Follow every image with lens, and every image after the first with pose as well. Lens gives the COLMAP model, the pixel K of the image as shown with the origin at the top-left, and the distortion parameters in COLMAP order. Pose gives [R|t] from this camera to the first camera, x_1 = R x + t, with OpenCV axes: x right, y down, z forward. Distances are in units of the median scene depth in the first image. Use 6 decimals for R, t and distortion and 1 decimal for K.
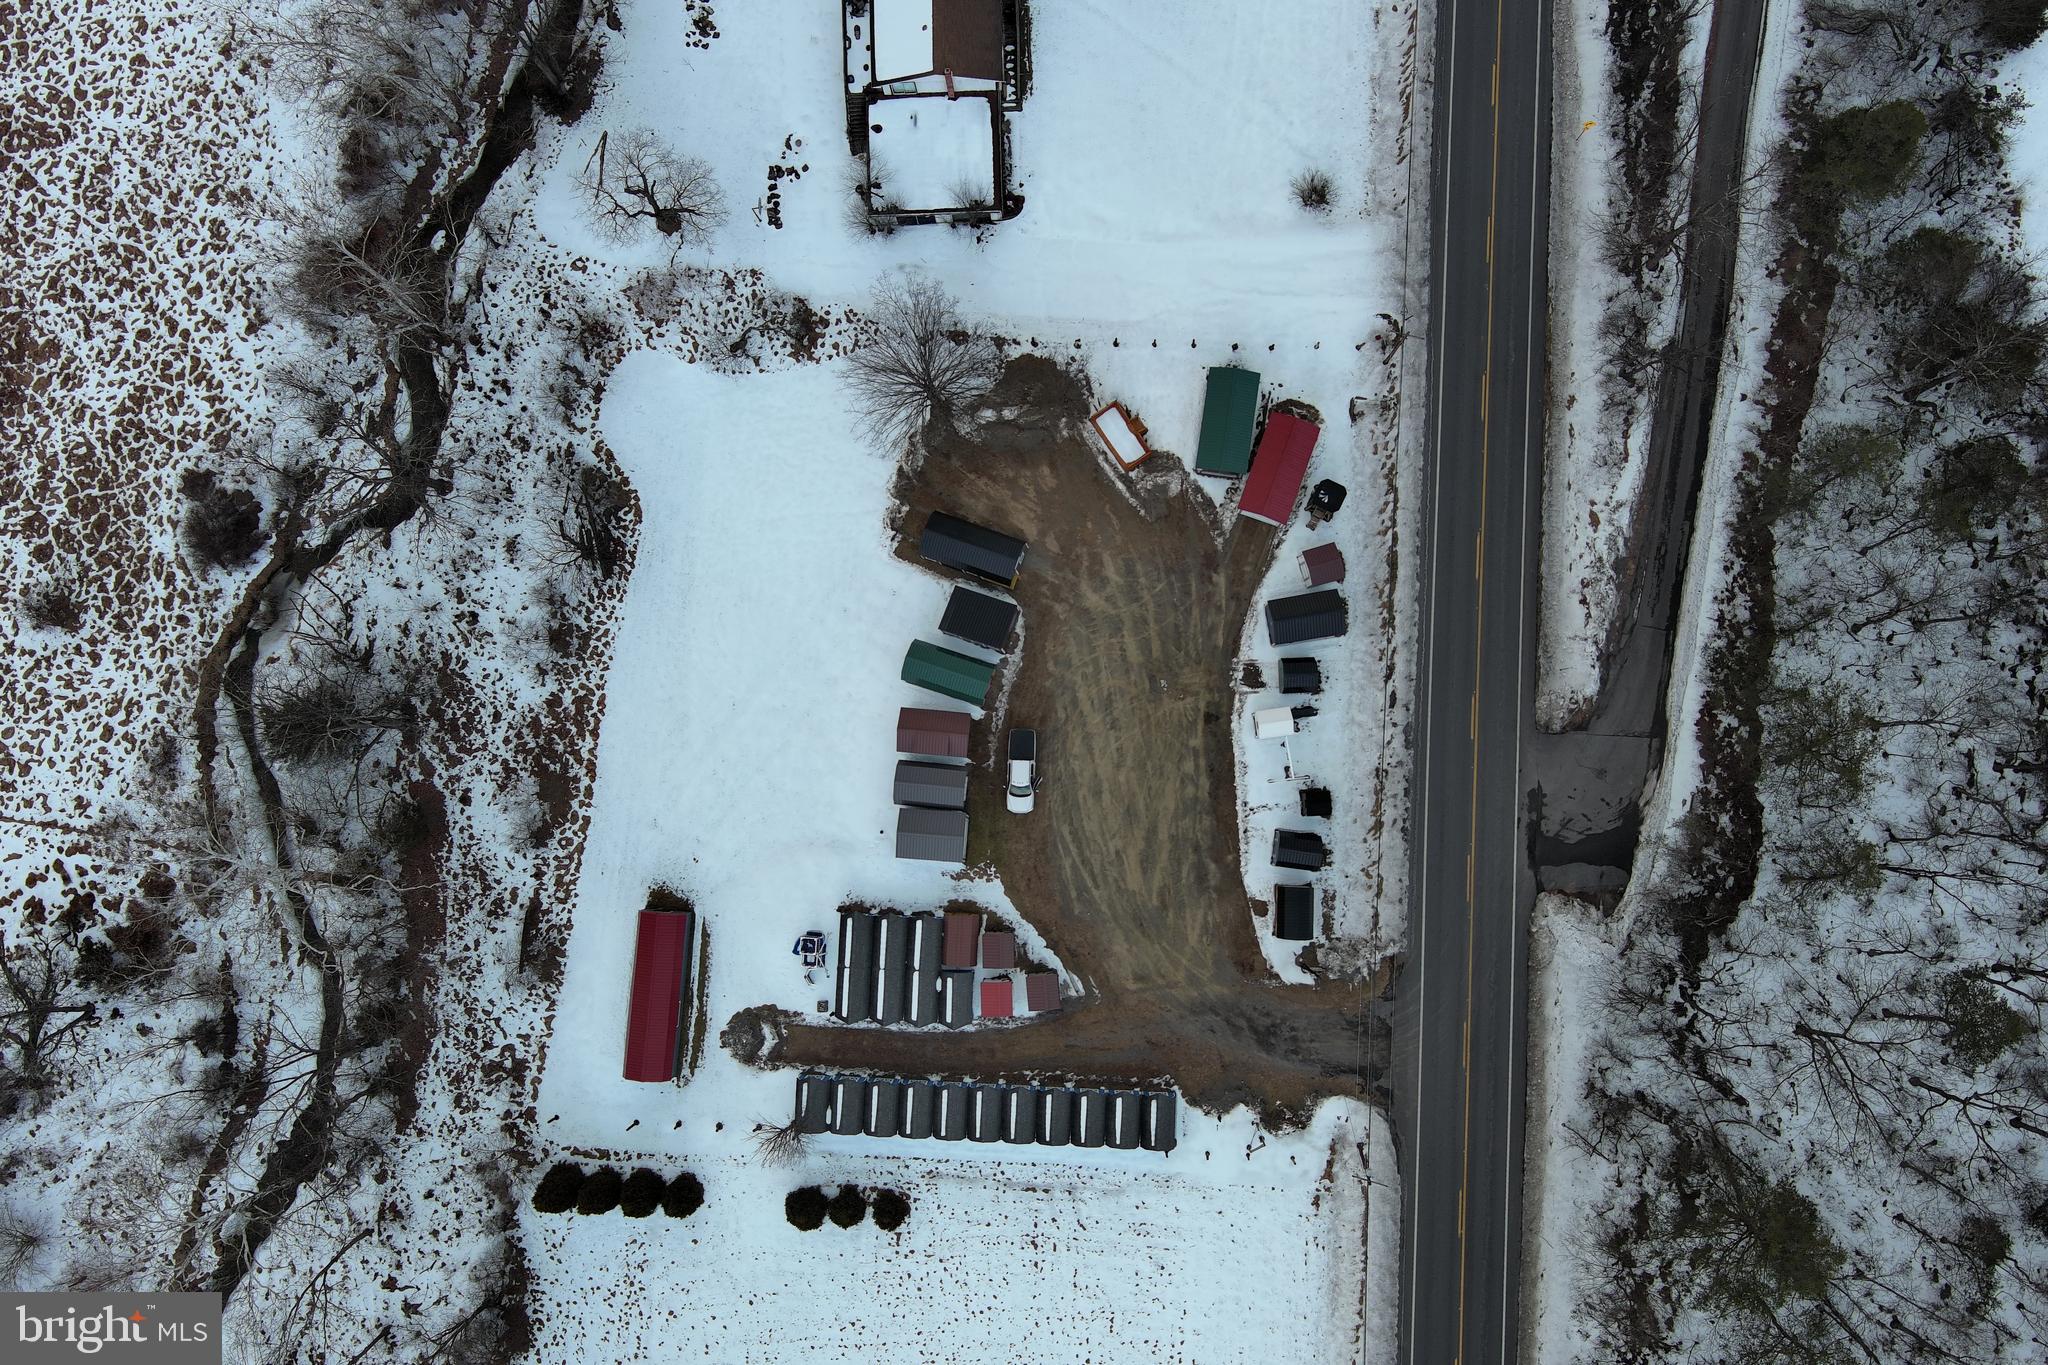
lens RADIAL K [[1580.5, 0, 1034.6], [0, 1580.5, 678.5], [0, 0, 1]] dist [0.011573, -0.022839]
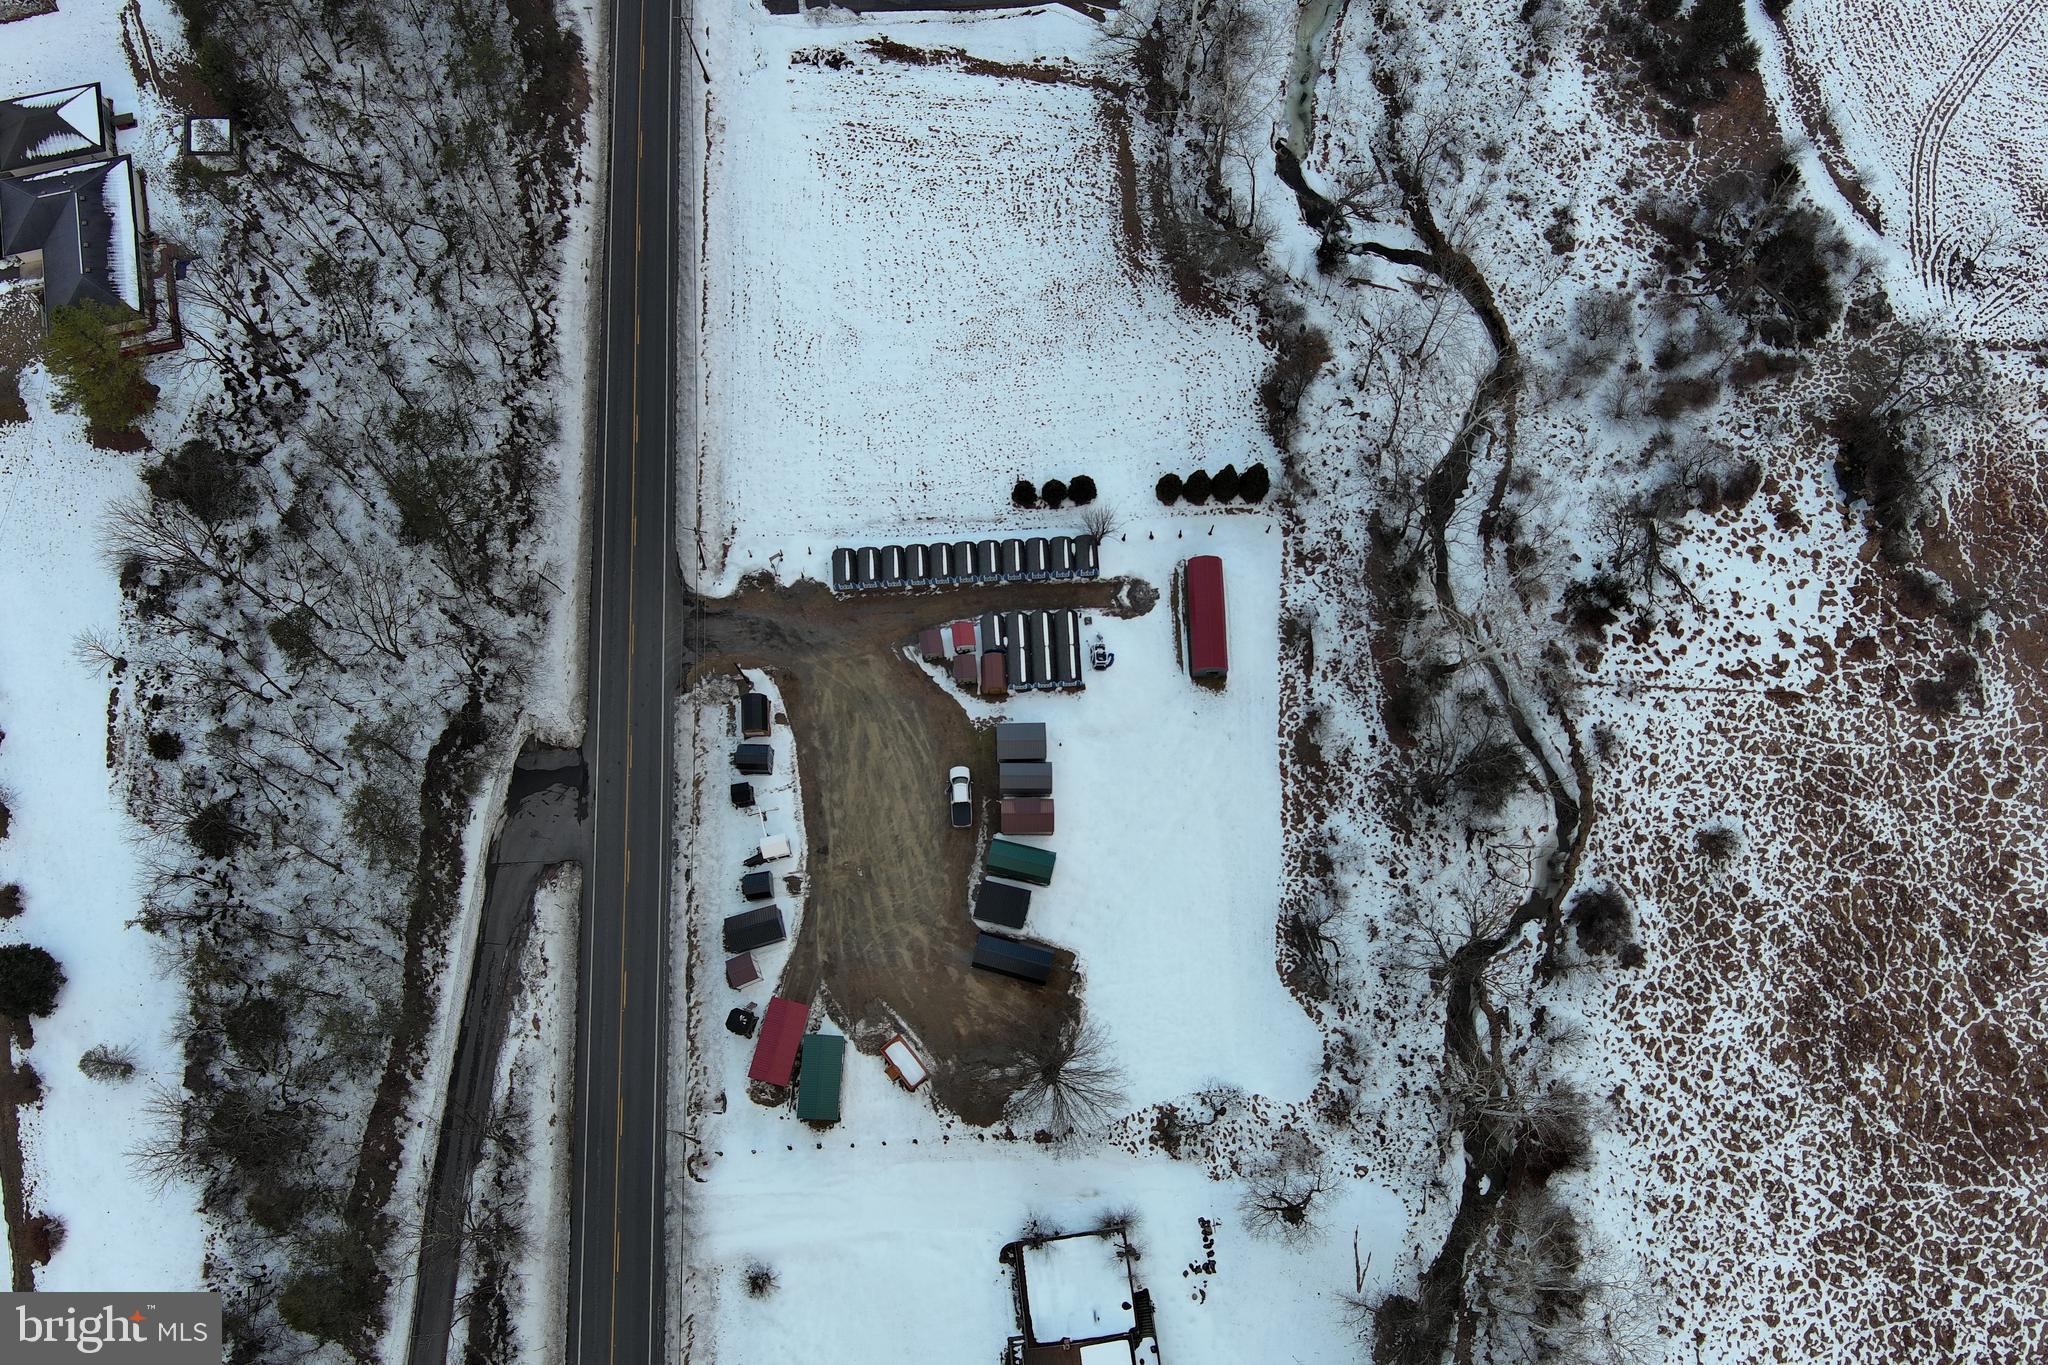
lens RADIAL K [[1580.5, 0, 1024.4], [0, 1580.5, 676.3], [0, 0, 1]] dist [0.011573, -0.022839]
pose [[-0.994368, 0.105306, 0.011959, -0.088424], [-0.094226, -0.930065, 0.355106, -0.325772], [0.048517, 0.351979, 0.934750, -0.289157]]
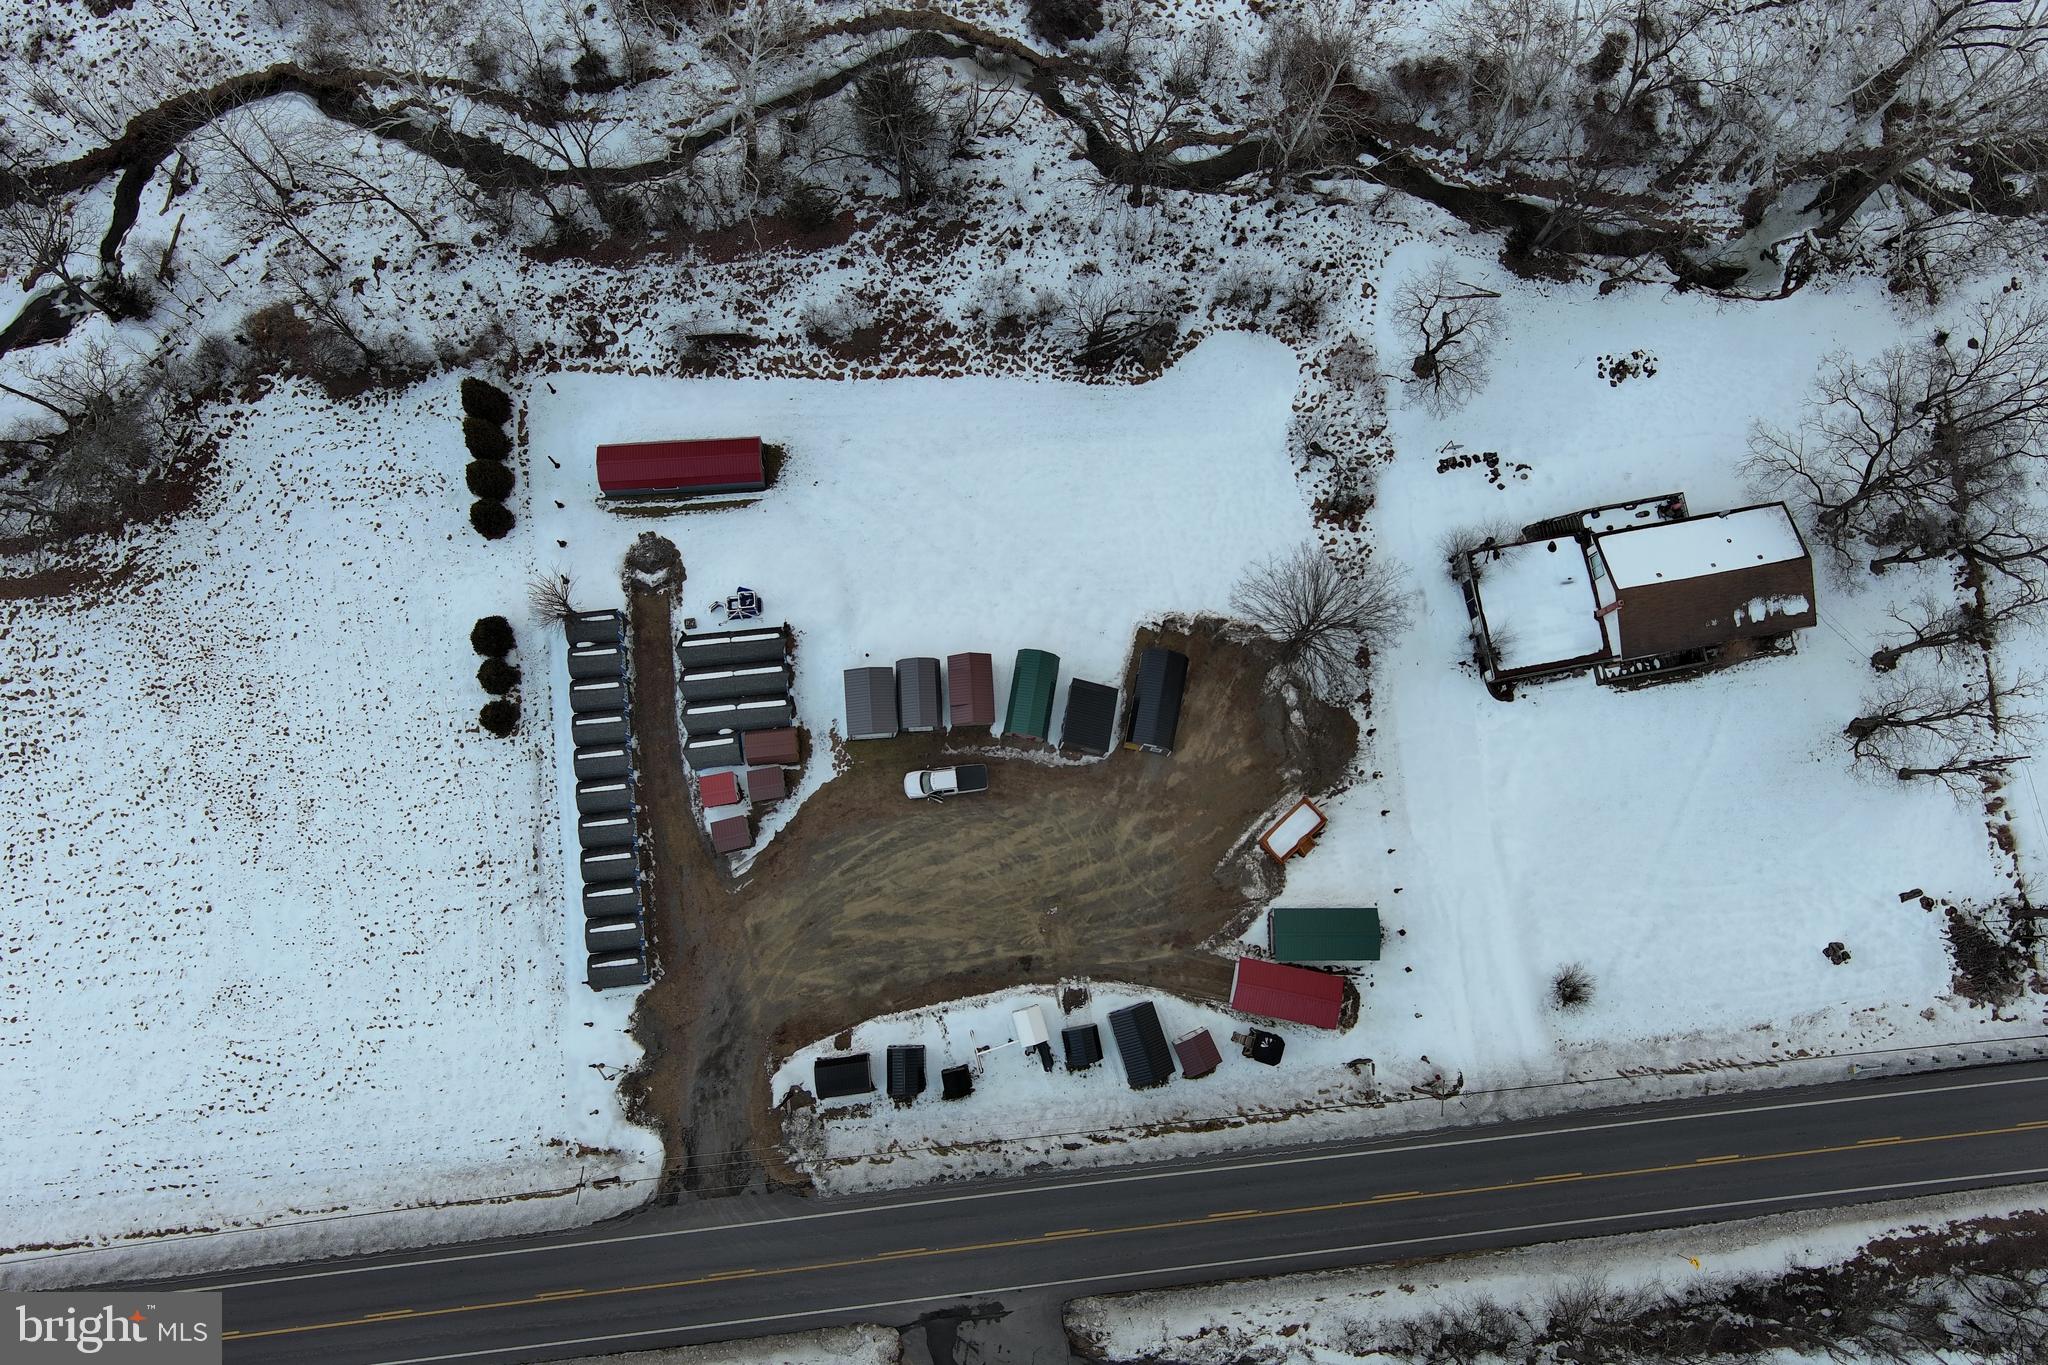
lens RADIAL K [[1580.5, 0, 1029.5], [0, 1580.5, 684.3], [0, 0, 1]] dist [0.011573, -0.022839]
pose [[0.149608, 0.981189, -0.122008, 0.060829], [-0.988496, 0.151200, 0.003841, -0.007092], [0.022216, 0.120029, 0.992522, -0.003295]]
